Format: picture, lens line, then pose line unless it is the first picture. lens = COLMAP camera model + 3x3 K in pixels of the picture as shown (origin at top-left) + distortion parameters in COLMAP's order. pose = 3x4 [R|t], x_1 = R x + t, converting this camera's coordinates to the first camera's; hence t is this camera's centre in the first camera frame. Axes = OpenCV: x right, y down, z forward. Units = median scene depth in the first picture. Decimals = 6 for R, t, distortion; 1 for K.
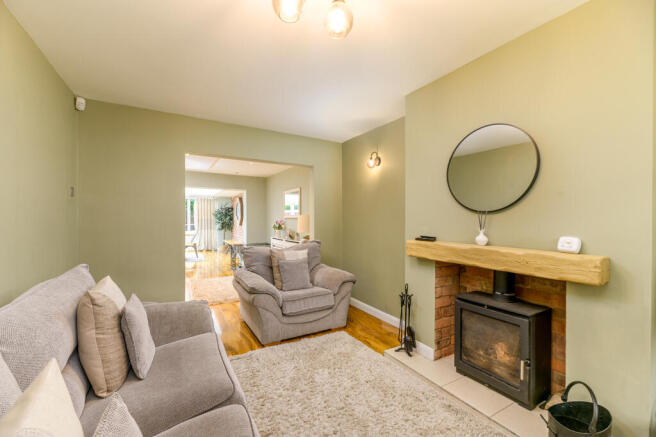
lens RADIAL K [[264.5, 0, 319.6], [0, 264.5, 219.0], [0, 0, 1]] dist [-0.000493, -0.000523]
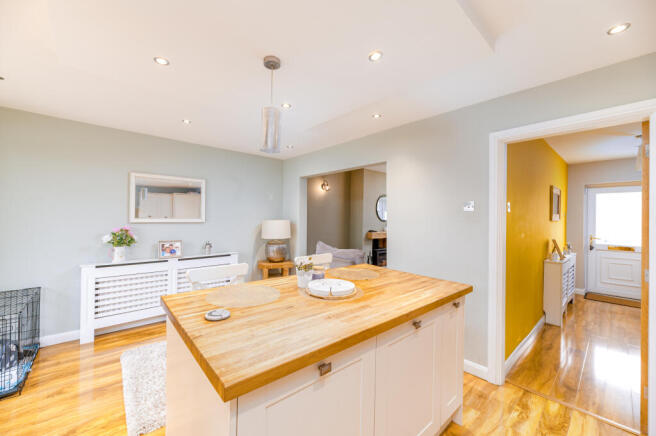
lens RADIAL K [[257.0, 0, 316.4], [0, 257.0, 218.4], [0, 0, 1]] dist [0.000513, -0.000015]
pose [[-0.192233, -0.003115, 0.981344, -2.075843], [-0.012575, 0.999921, 0.000711, -0.047940], [-0.981269, -0.012204, -0.192257, 2.171795]]
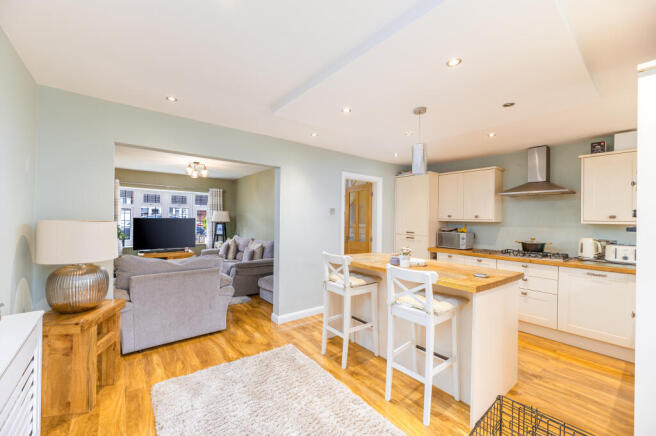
lens RADIAL K [[264.5, 0, 319.6], [0, 264.5, 218.5], [0, 0, 1]] dist [-0.000493, -0.000523]
pose [[-0.990543, -0.015129, -0.136364, -0.786399], [-0.015051, 0.999885, -0.001603, -0.049981], [0.136372, 0.000464, -0.990658, 3.163816]]
